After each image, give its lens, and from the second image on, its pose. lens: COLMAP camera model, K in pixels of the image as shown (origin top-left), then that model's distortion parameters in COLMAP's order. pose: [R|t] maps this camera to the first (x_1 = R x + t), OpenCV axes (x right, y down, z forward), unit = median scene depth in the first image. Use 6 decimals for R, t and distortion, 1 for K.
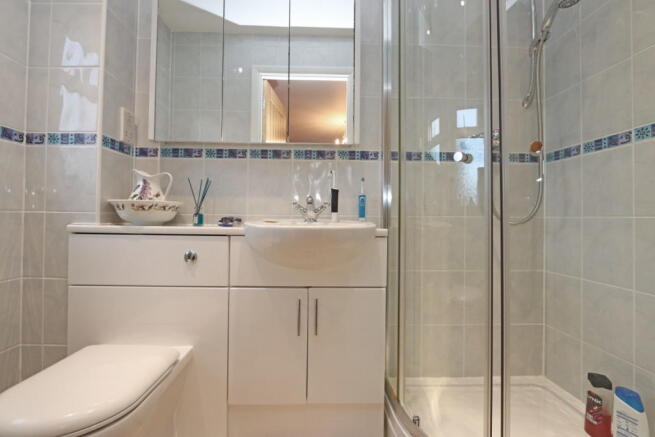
lens RADIAL K [[301.9, 0, 326.7], [0, 301.9, 219.1], [0, 0, 1]] dist [-0.018757, 0.002258]
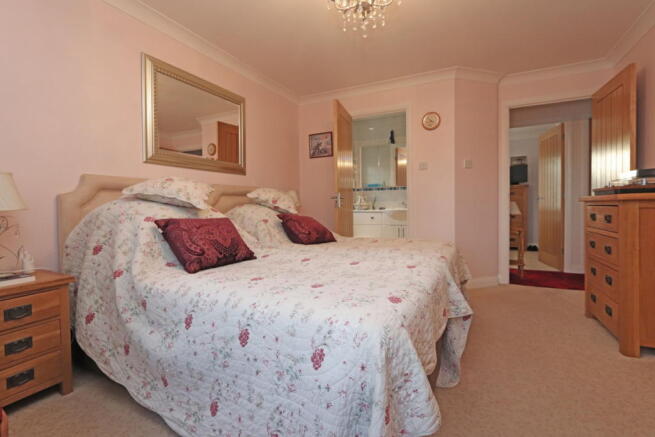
lens RADIAL K [[301.9, 0, 326.7], [0, 301.9, 217.4], [0, 0, 1]] dist [-0.018757, 0.002258]
pose [[0.880257, -0.008905, -0.474413, 0.814830], [0.023331, 0.999427, 0.024530, 0.008729], [0.473922, -0.032662, 0.879961, -2.506209]]
